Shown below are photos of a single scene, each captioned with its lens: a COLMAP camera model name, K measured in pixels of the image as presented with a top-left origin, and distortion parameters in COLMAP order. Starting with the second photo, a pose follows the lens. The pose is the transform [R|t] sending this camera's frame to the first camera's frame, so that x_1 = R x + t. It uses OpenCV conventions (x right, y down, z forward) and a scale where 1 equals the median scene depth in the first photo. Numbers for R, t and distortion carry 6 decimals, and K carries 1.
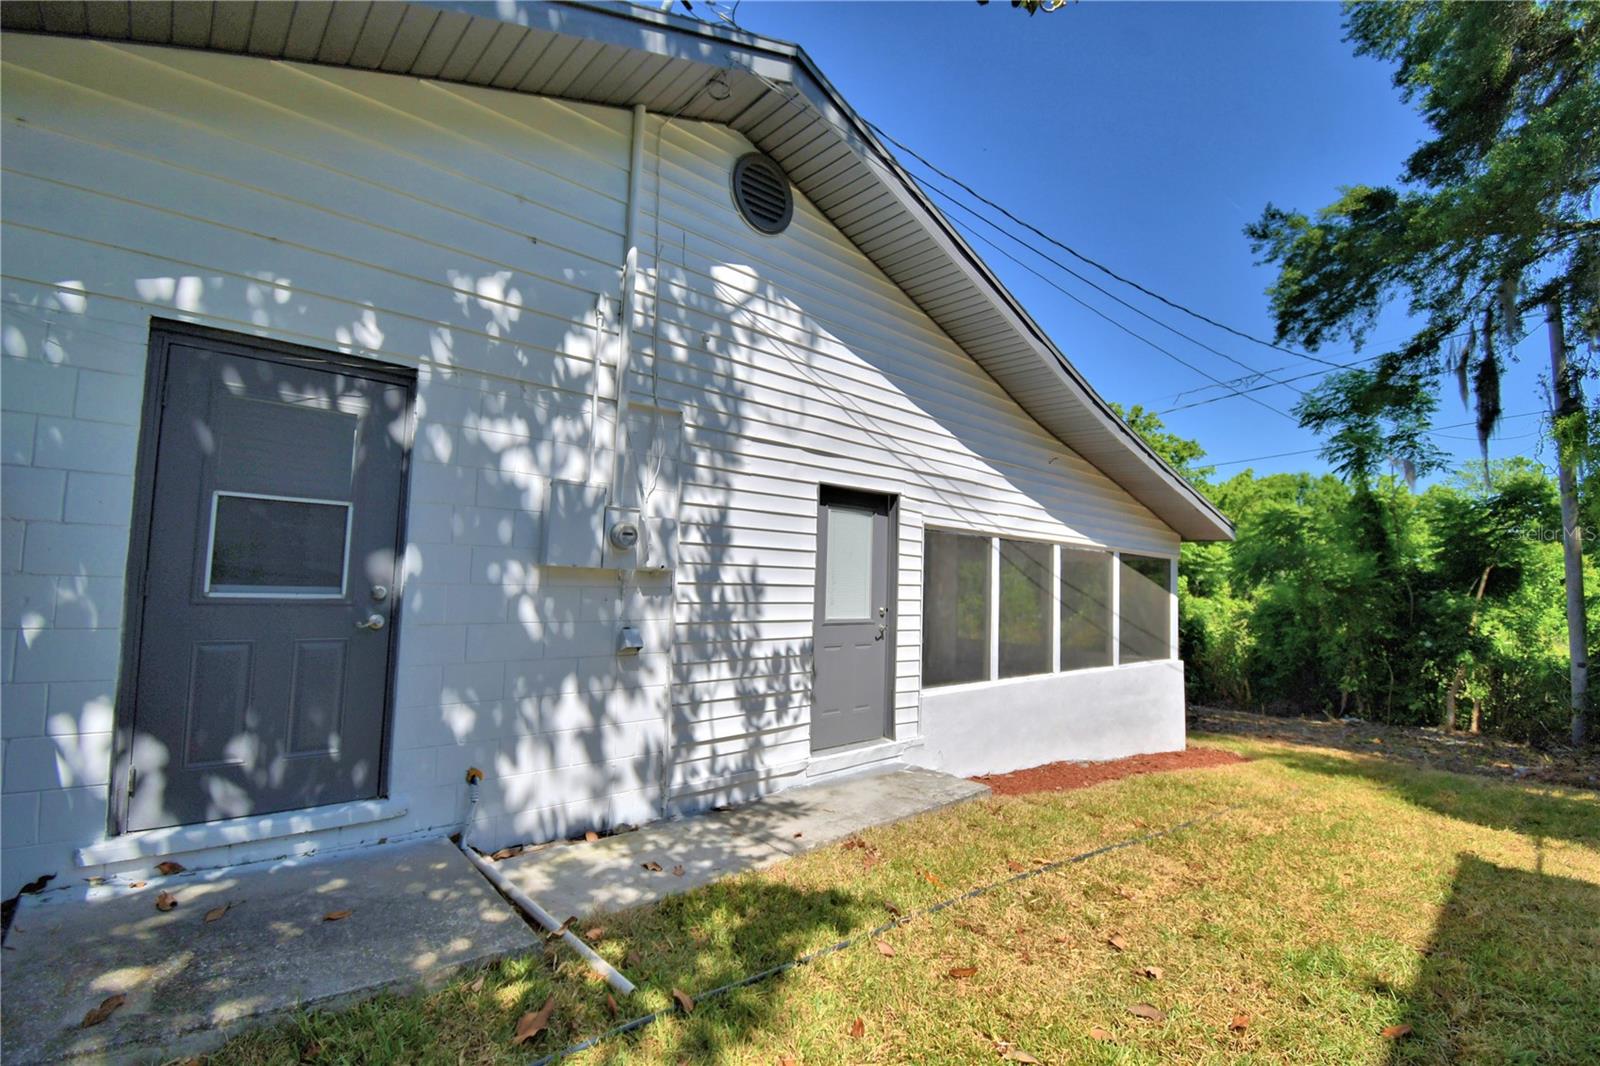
lens RADIAL K [[714.4, 0, 800.0], [0, 714.4, 533.0], [0, 0, 1]] dist [0.017429, -0.024316]
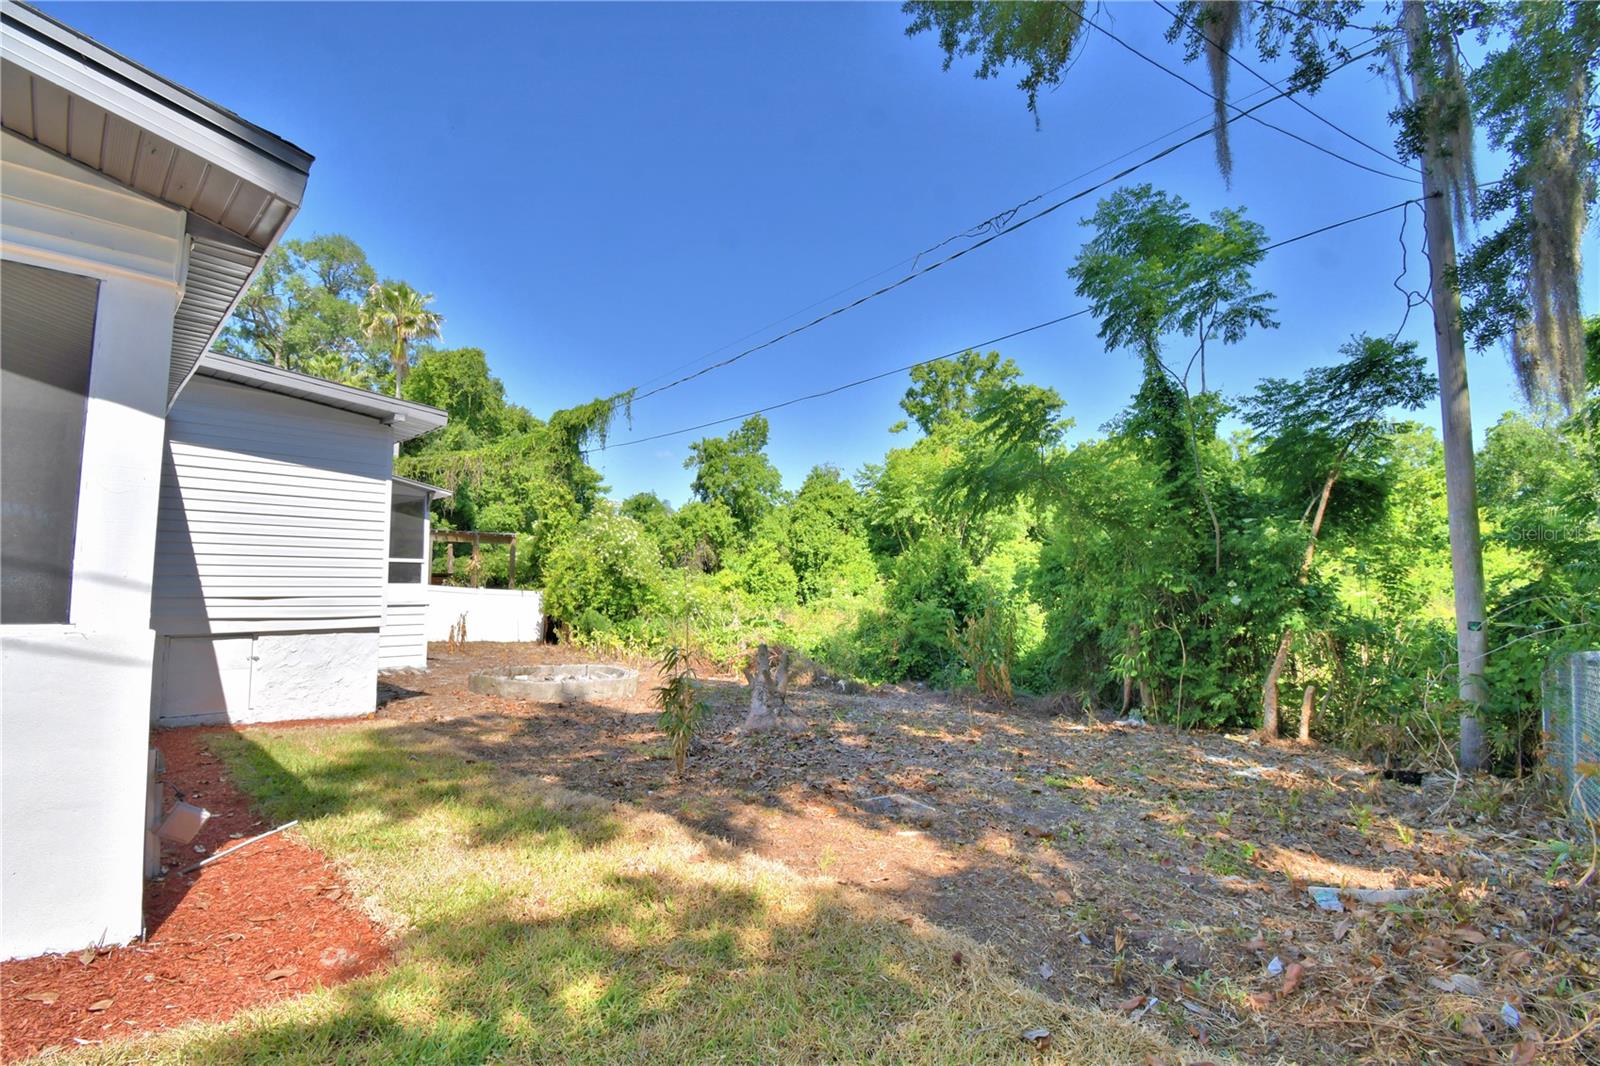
lens RADIAL K [[714.4, 0, 800.0], [0, 714.4, 533.0], [0, 0, 1]] dist [0.017429, -0.024316]
pose [[0.996670, -0.019846, 0.079088, 0.438345], [0.018963, 0.999749, 0.011903, 0.079949], [-0.079305, -0.010364, 0.996797, 0.392854]]
